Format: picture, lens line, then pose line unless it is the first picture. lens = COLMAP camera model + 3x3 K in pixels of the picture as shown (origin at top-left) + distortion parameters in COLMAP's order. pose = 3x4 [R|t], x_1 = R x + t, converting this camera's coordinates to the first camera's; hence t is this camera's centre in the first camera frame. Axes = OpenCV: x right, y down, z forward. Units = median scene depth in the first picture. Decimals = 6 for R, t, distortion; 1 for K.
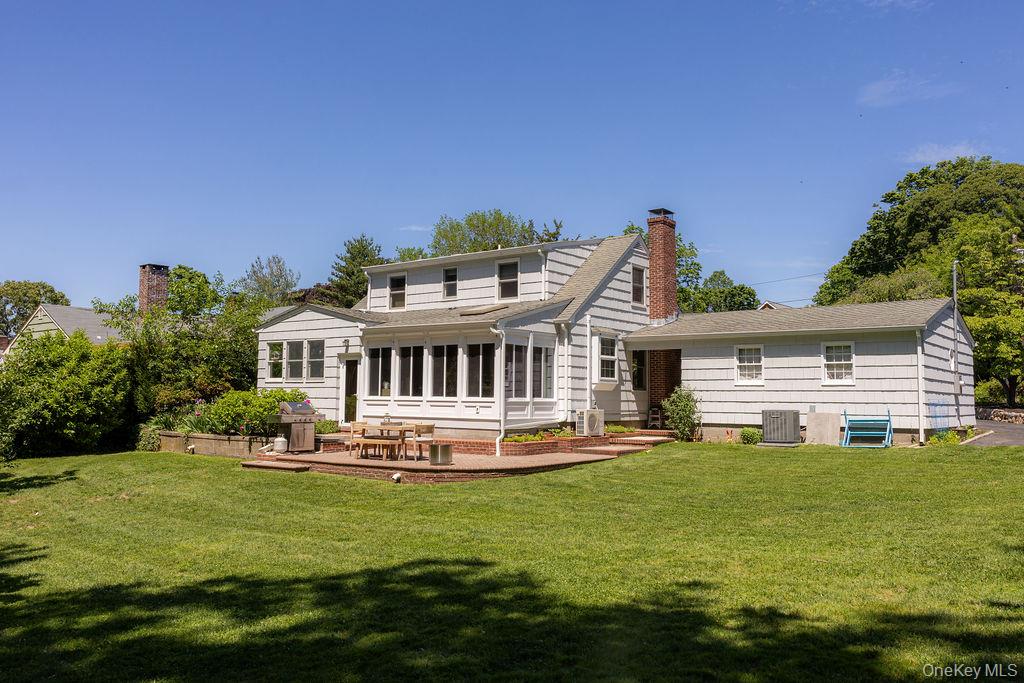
lens RADIAL K [[862.7, 0, 512.0], [0, 862.7, 341.5], [0, 0, 1]] dist [0.030339, 0.001681]
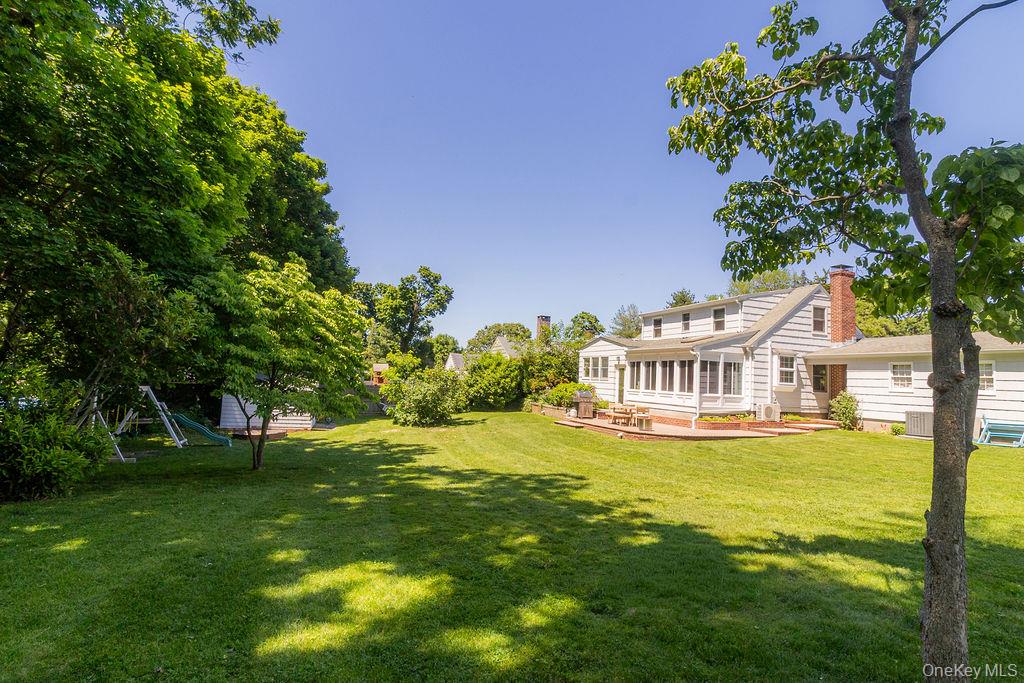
lens RADIAL K [[532.8, 0, 512.0], [0, 532.8, 341.5], [0, 0, 1]] dist [0.015567, -0.002898]
pose [[0.837786, -0.009763, -0.545911, 0.221898], [0.000729, 0.999859, -0.016762, -0.014744], [0.545998, 0.013645, 0.837676, -0.037953]]
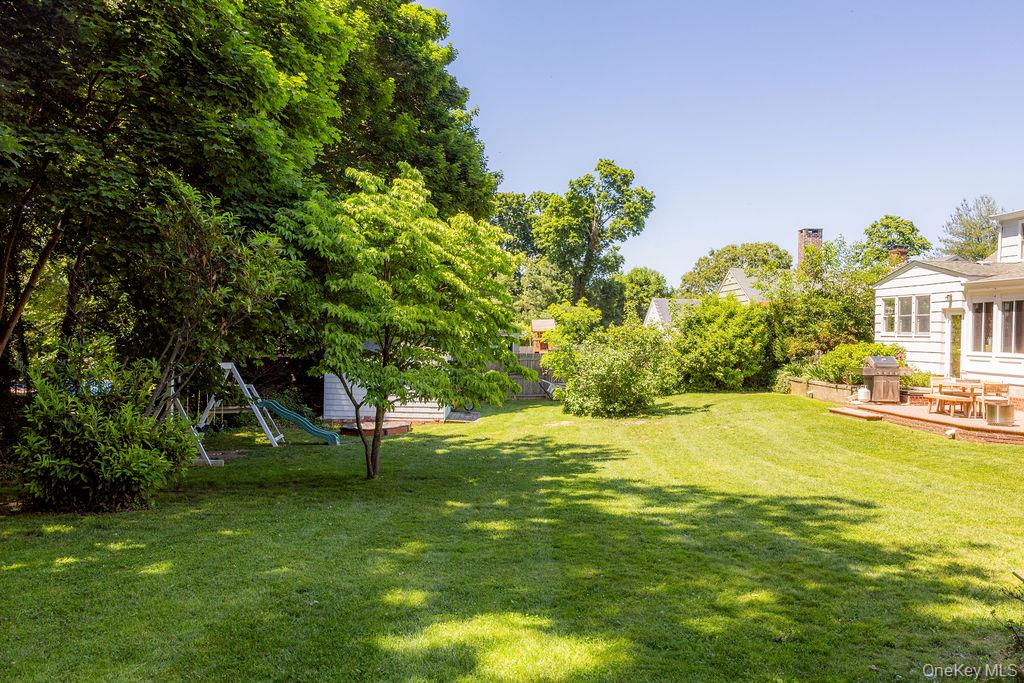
lens RADIAL K [[862.7, 0, 512.0], [0, 862.7, 341.5], [0, 0, 1]] dist [0.030339, 0.001681]
pose [[0.653277, 0.012482, -0.757016, 0.239053], [0.039722, 0.997922, 0.050733, -0.019102], [0.756077, -0.063213, 0.651423, -0.044008]]
